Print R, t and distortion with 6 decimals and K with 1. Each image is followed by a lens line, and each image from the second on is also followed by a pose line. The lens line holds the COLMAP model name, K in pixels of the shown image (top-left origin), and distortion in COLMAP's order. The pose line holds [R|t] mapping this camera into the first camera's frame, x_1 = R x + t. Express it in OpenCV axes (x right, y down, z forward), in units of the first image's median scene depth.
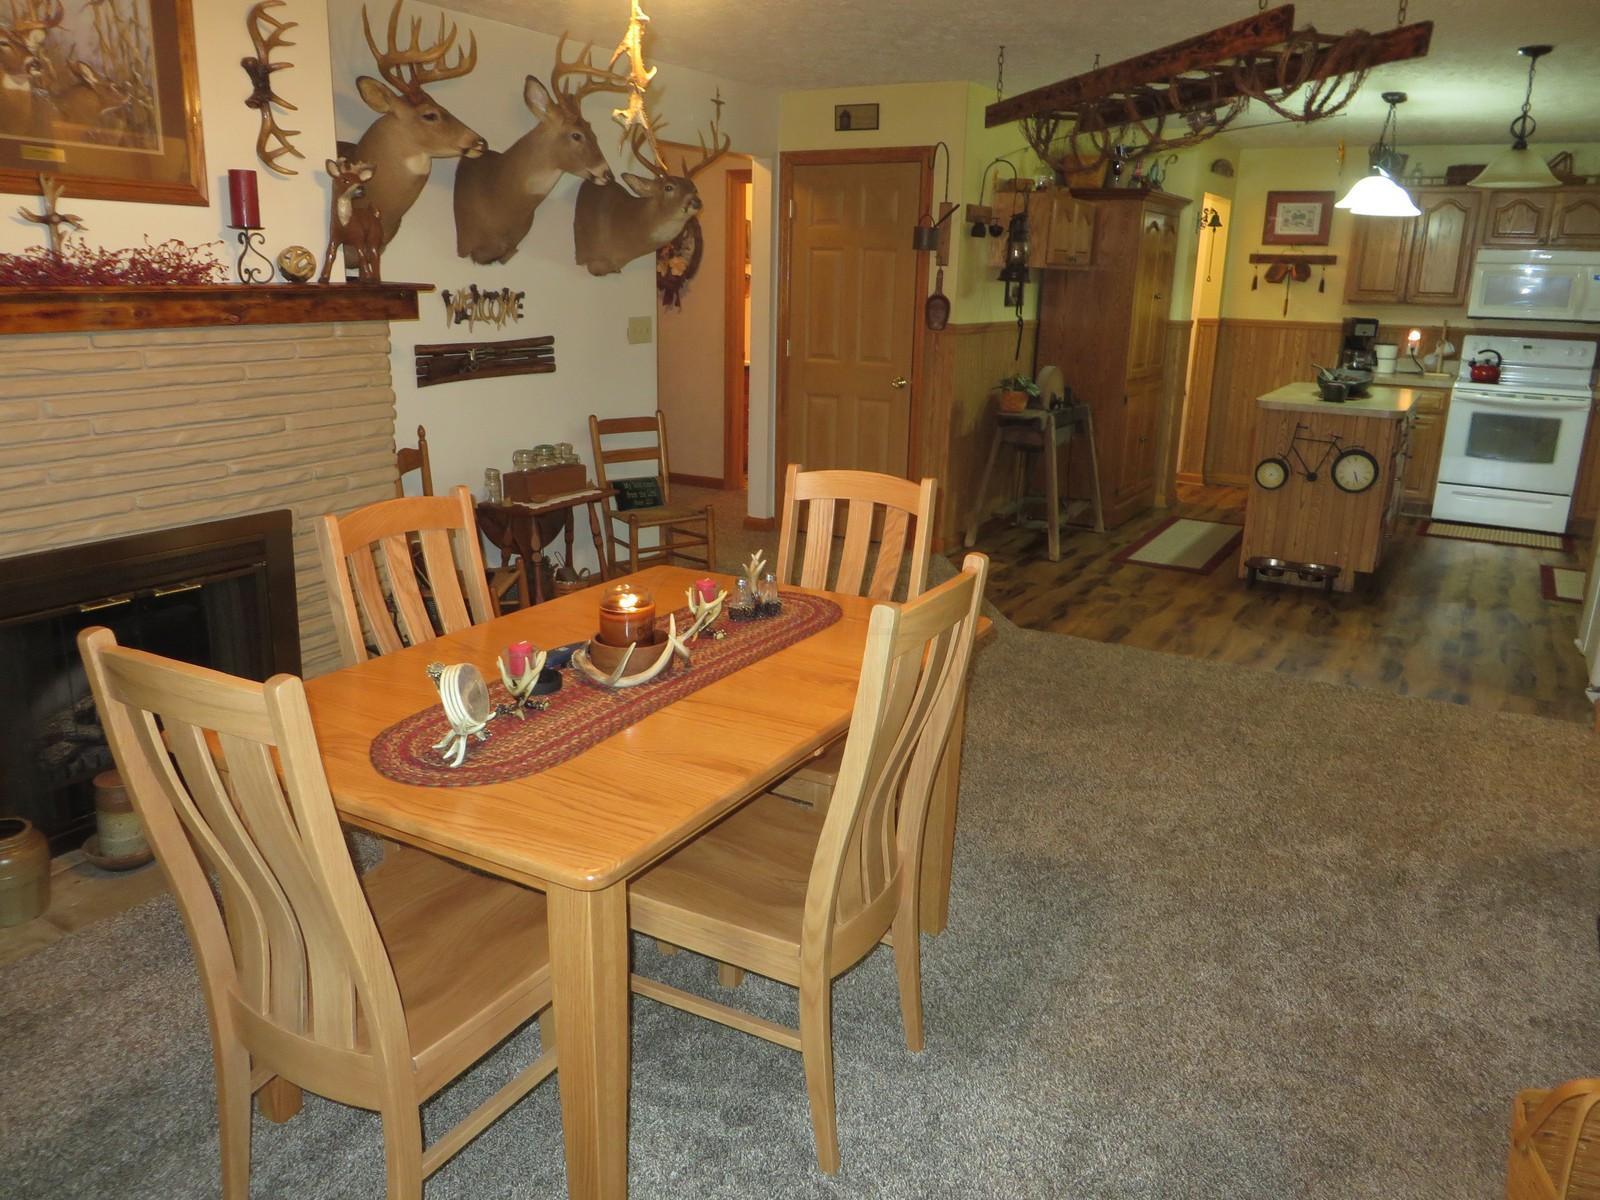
lens RADIAL K [[1197.8, 0, 800.0], [0, 1197.8, 600.0], [0, 0, 1]] dist [-0.007069, -0.007221]
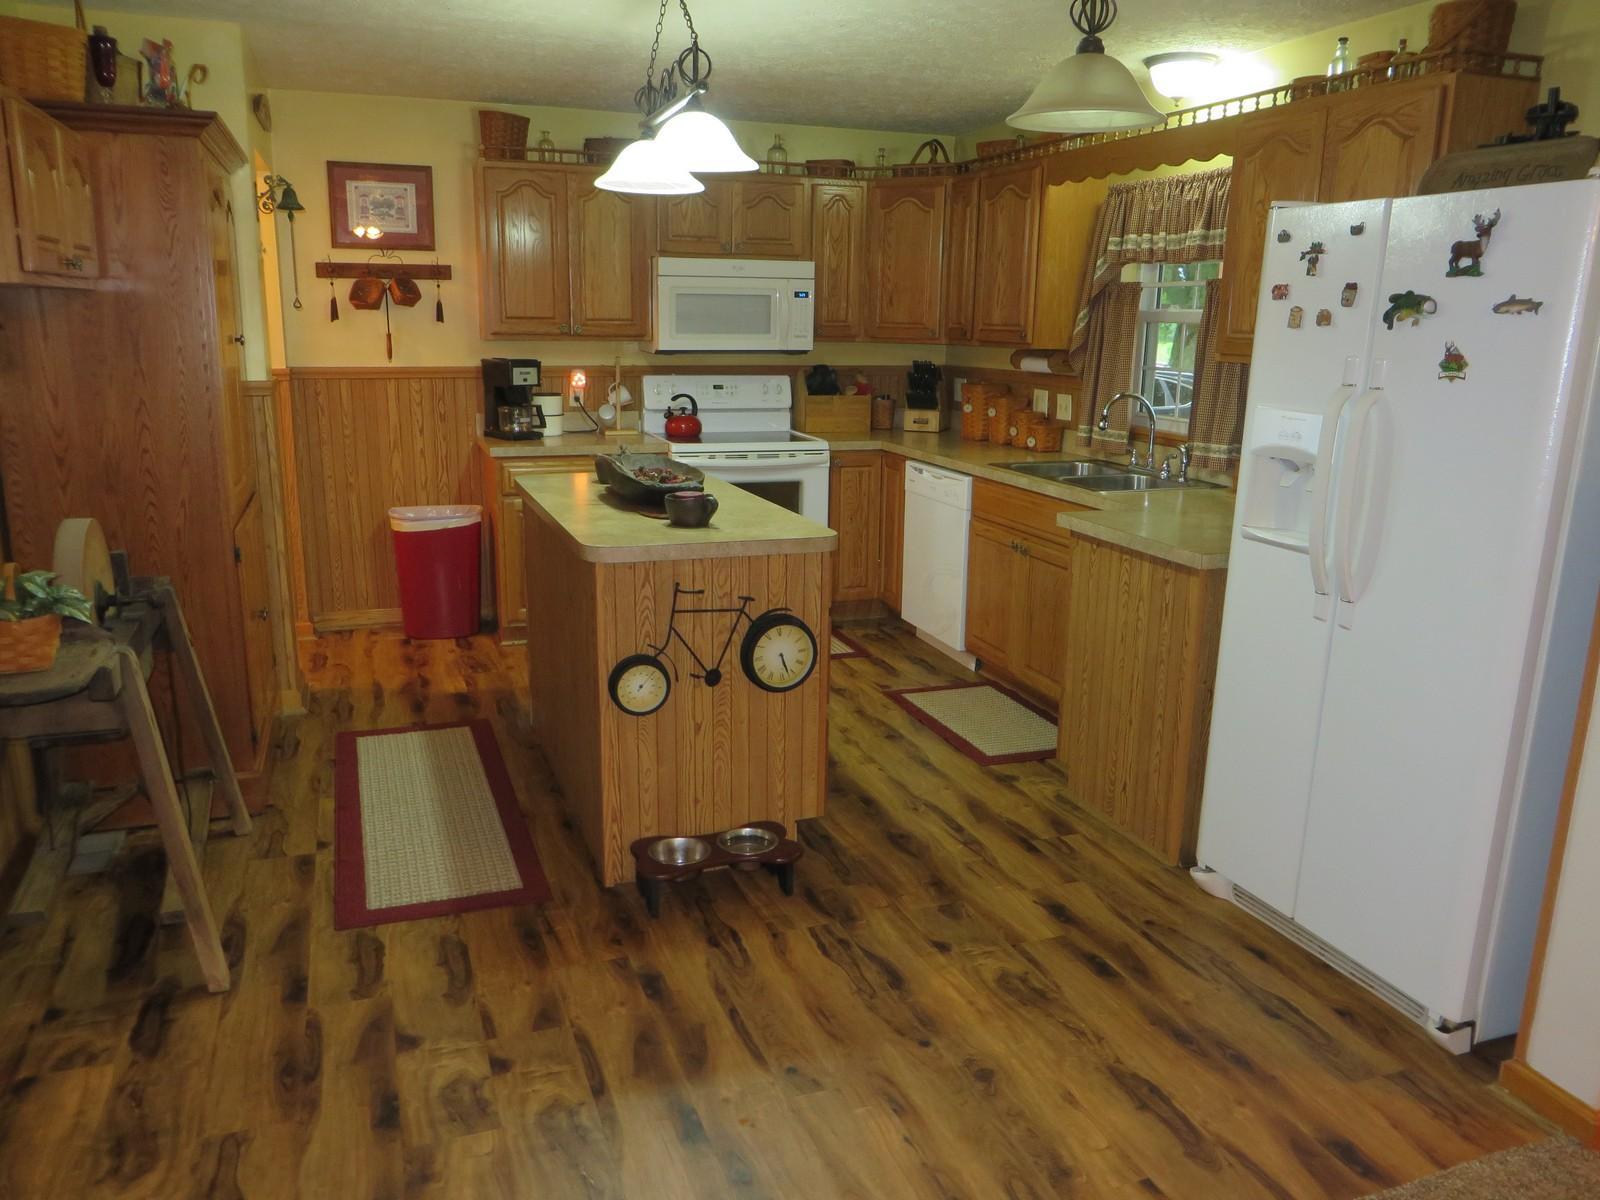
lens RADIAL K [[1197.8, 0, 800.0], [0, 1197.8, 600.0], [0, 0, 1]] dist [-0.007069, -0.007221]
pose [[0.640481, -0.195040, 0.742795, 0.050188], [0.206193, 0.975372, 0.078318, -0.127812], [-0.739776, 0.102998, 0.664923, 0.464843]]
